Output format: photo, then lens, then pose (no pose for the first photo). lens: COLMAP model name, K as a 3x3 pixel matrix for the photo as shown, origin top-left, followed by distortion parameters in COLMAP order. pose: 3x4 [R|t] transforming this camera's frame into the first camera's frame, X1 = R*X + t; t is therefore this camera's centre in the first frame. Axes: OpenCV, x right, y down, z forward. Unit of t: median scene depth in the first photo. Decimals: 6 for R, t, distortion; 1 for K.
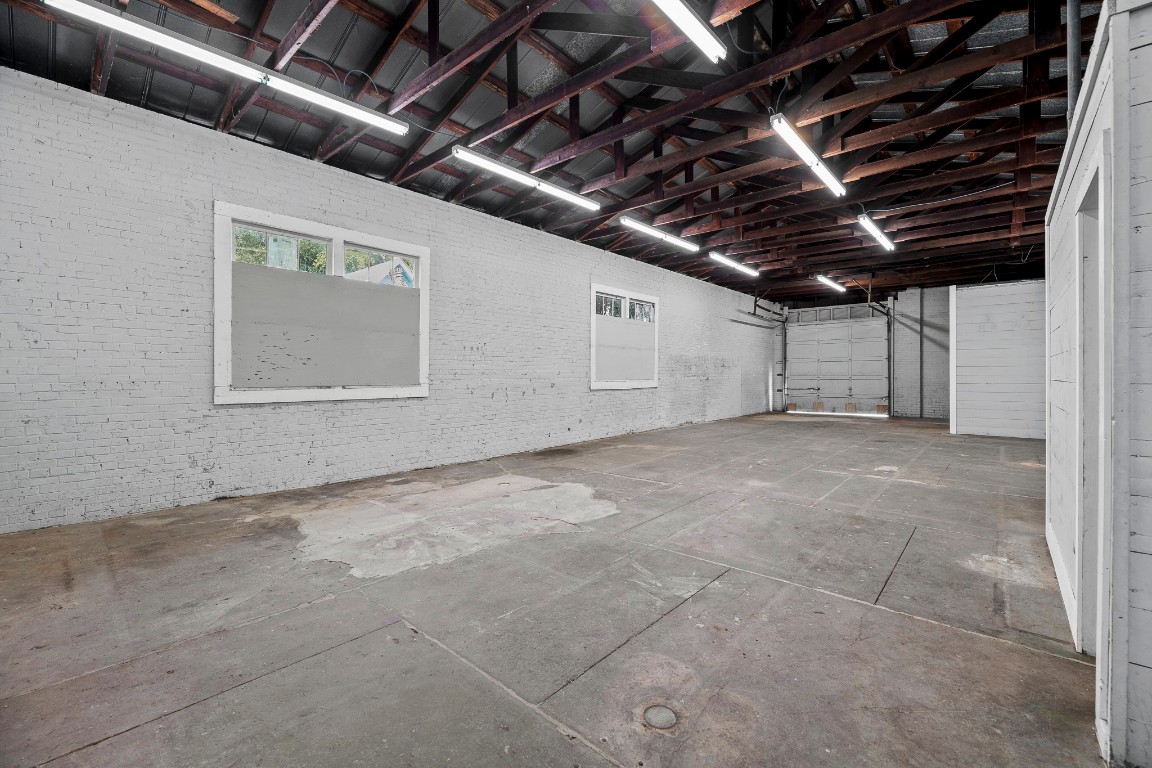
lens RADIAL K [[468.1, 0, 579.6], [0, 468.1, 378.1], [0, 0, 1]] dist [-0.001529, -0.000329]
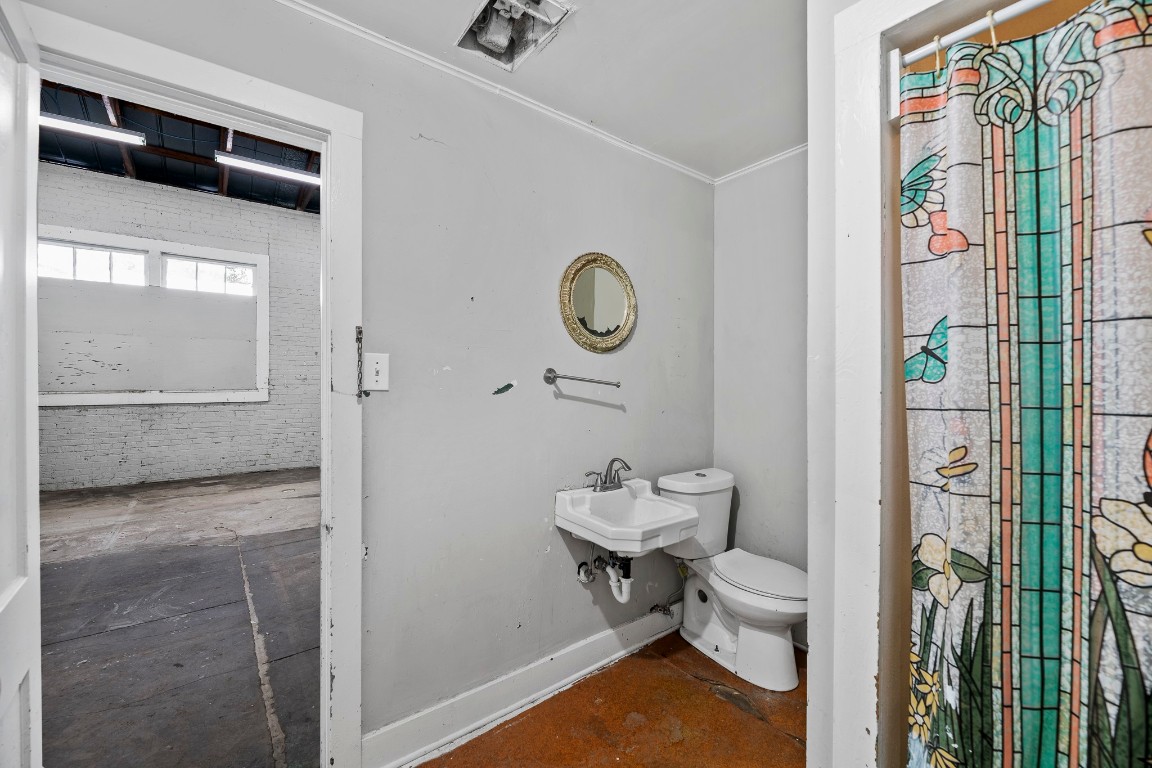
lens RADIAL K [[468.1, 0, 579.6], [0, 468.1, 378.1], [0, 0, 1]] dist [-0.001529, -0.000329]
pose [[0.983029, 0.000030, -0.183449, 0.930119], [-0.001921, 0.999947, -0.010130, -0.002886], [0.183439, 0.010310, 0.982977, 0.208070]]
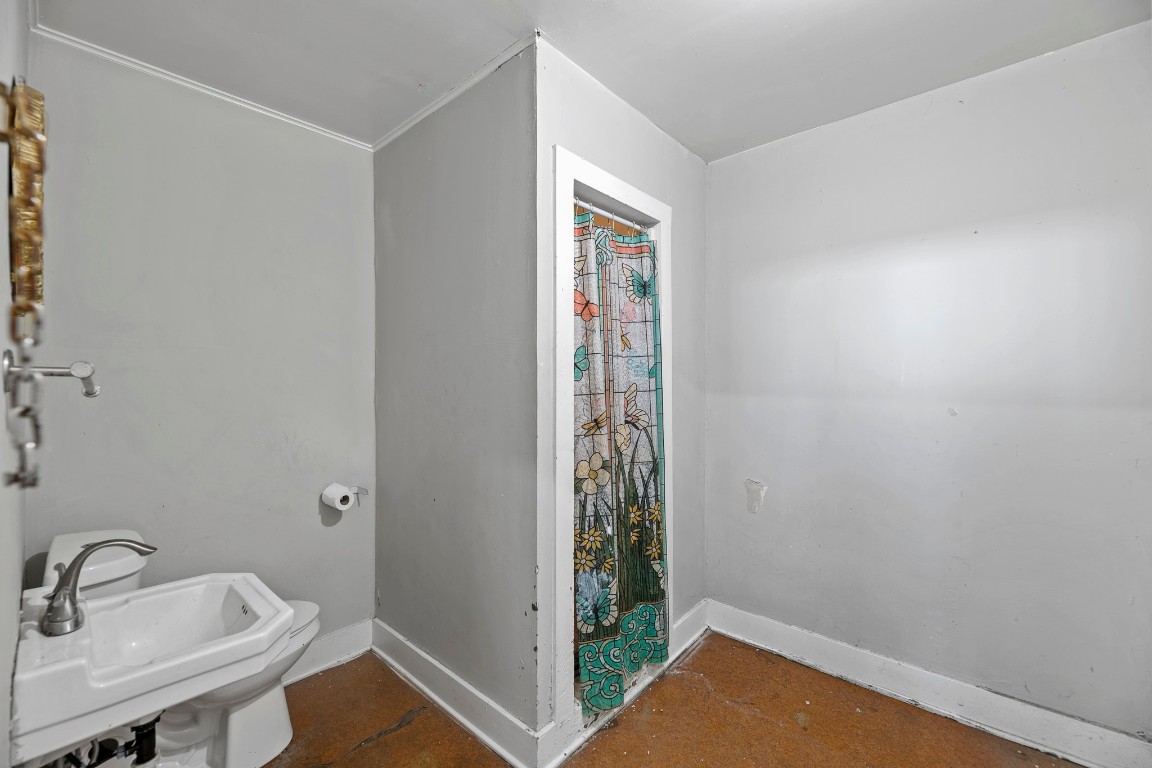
lens RADIAL K [[468.1, 0, 579.6], [0, 468.1, 378.1], [0, 0, 1]] dist [-0.001529, -0.000329]
pose [[-0.000963, 0.004344, 0.999990, 0.603539], [0.009568, 0.999945, -0.004335, -0.003947], [-0.999954, 0.009564, -0.001005, 0.484443]]
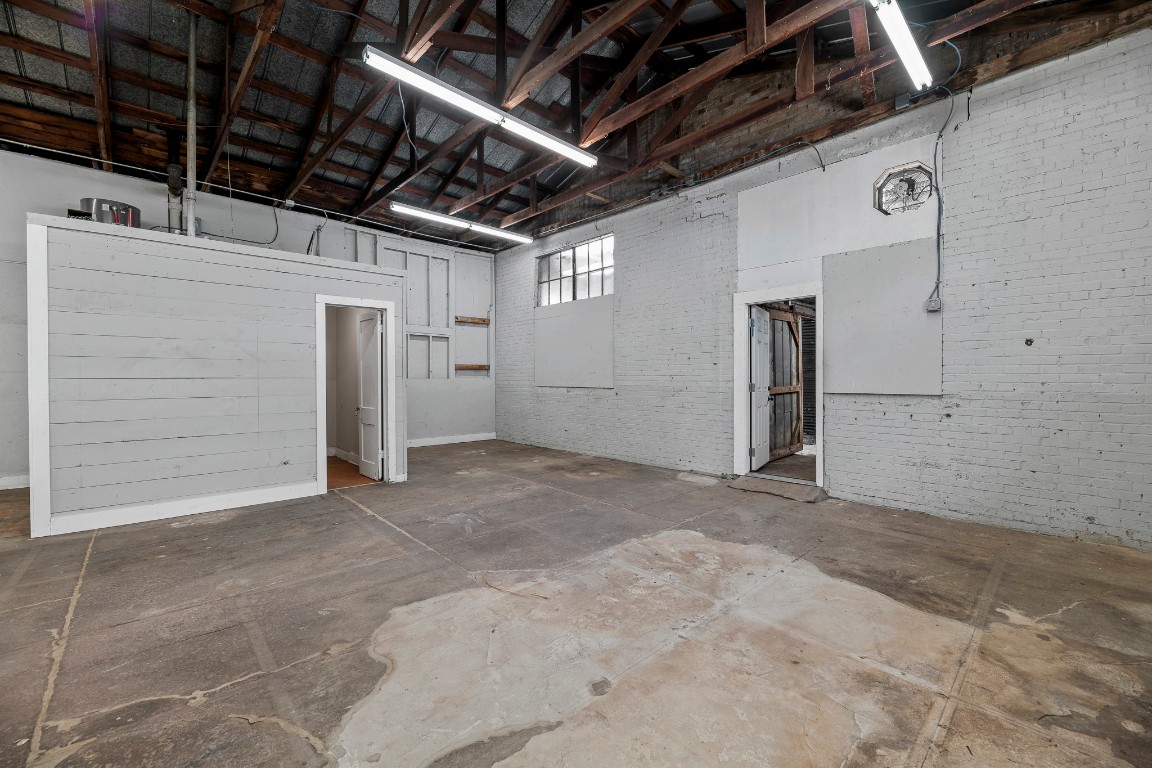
lens RADIAL K [[468.1, 0, 579.6], [0, 468.1, 378.1], [0, 0, 1]] dist [-0.001529, -0.000329]
pose [[-0.995200, -0.001399, 0.097847, -0.238922], [-0.000110, 0.999913, 0.013175, -0.009186], [-0.097857, 0.013101, -0.995114, 1.854020]]
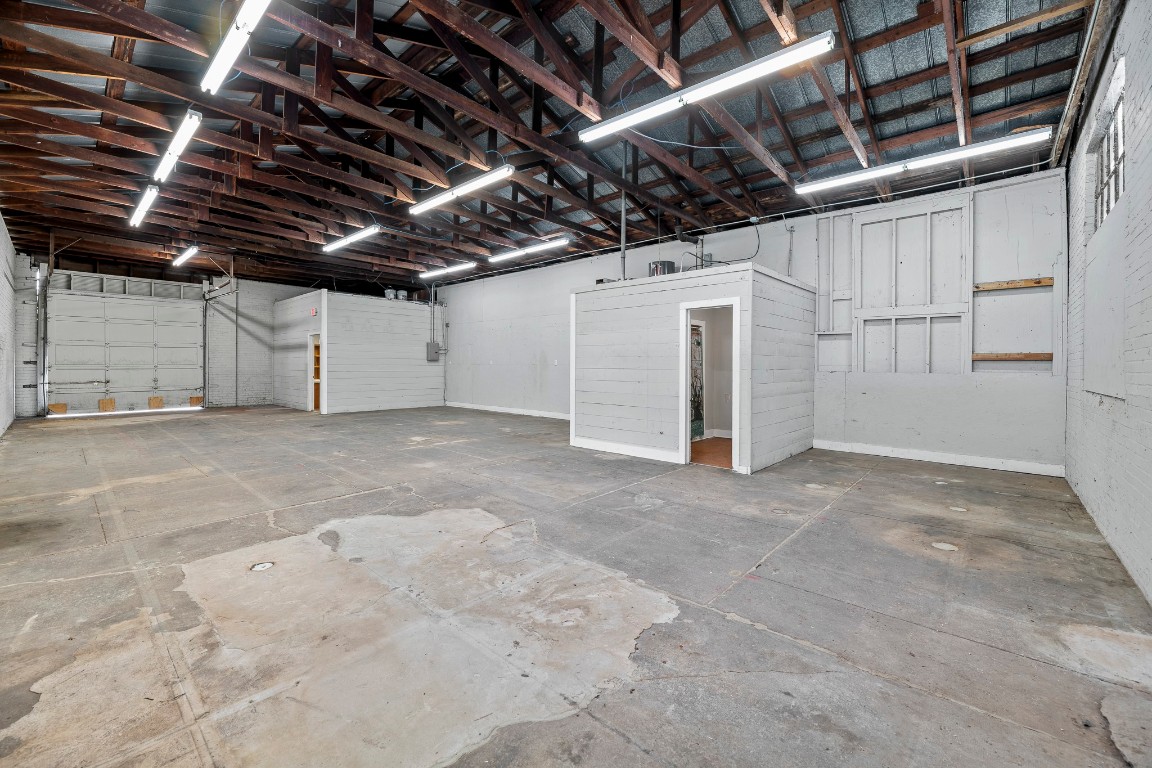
lens RADIAL K [[468.1, 0, 579.6], [0, 468.1, 378.1], [0, 0, 1]] dist [-0.001529, -0.000329]
pose [[0.011581, -0.025888, 0.999598, -1.033247], [0.001107, 0.999665, 0.025877, -0.007180], [-0.999932, 0.000807, 0.011605, 0.934743]]
